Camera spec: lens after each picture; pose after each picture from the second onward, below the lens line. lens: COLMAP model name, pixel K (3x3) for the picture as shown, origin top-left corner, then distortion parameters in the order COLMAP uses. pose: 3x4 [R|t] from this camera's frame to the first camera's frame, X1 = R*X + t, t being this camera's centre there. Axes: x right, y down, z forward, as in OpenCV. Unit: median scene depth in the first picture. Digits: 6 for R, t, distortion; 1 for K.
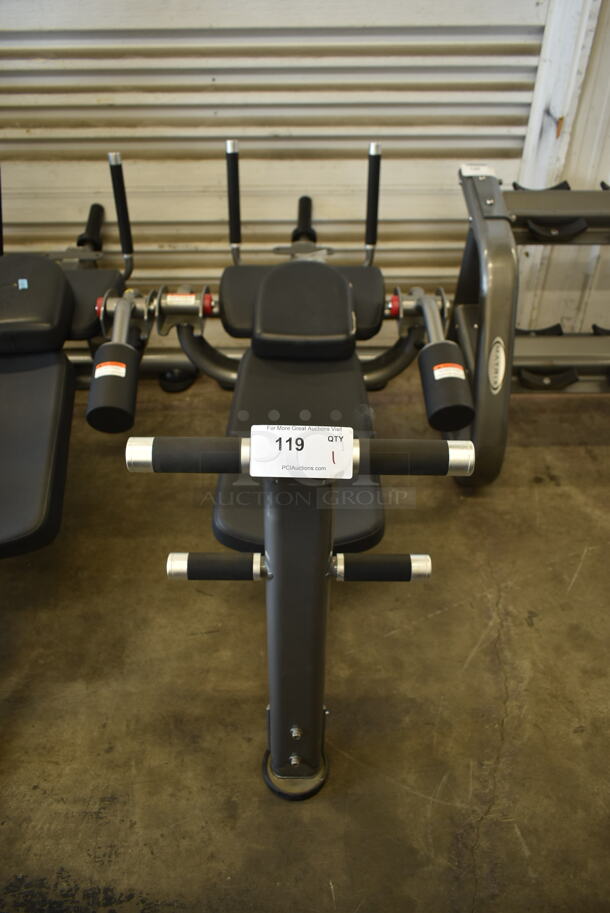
lens RADIAL K [[699.5, 0, 299.8], [0, 699.5, 460.8], [0, 0, 1]] dist [-0.019208, 0.002480]
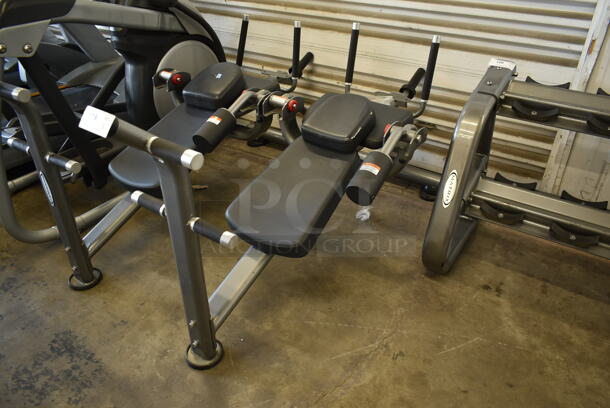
lens RADIAL K [[467.4, 0, 305.0], [0, 467.4, 209.7], [0, 0, 1]] dist [-0.019208, 0.002480]
pose [[0.827078, 0.310276, -0.468691, 0.541134], [-0.344332, 0.938746, 0.013828, -0.006630], [0.444272, 0.149948, 0.883254, 0.010271]]
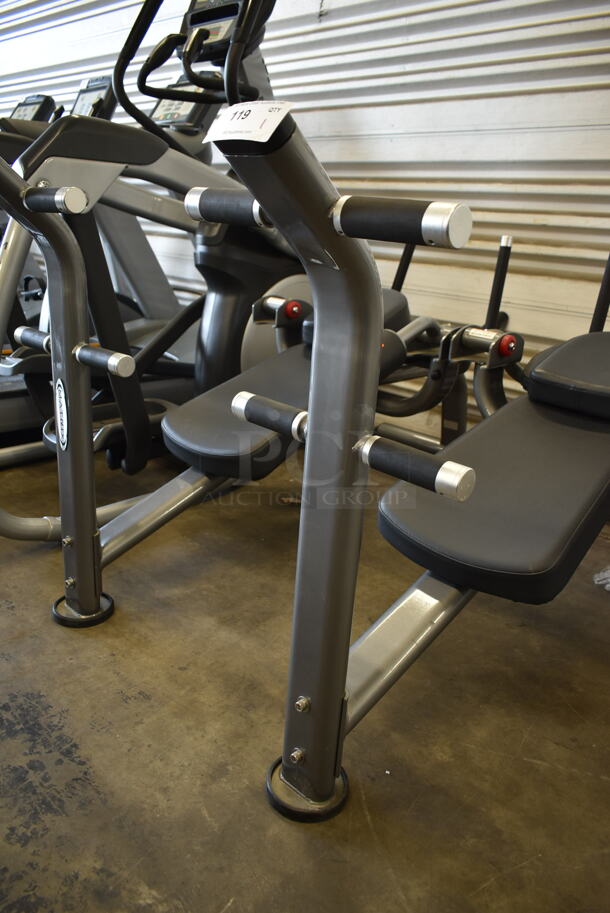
lens RADIAL K [[699.5, 0, 299.8], [0, 699.5, 460.8], [0, 0, 1]] dist [-0.019208, 0.002480]
pose [[0.713057, 0.272641, -0.645923, 0.337565], [-0.473601, 0.866629, -0.157025, 0.204544], [0.516964, 0.417878, 0.747078, 0.200466]]
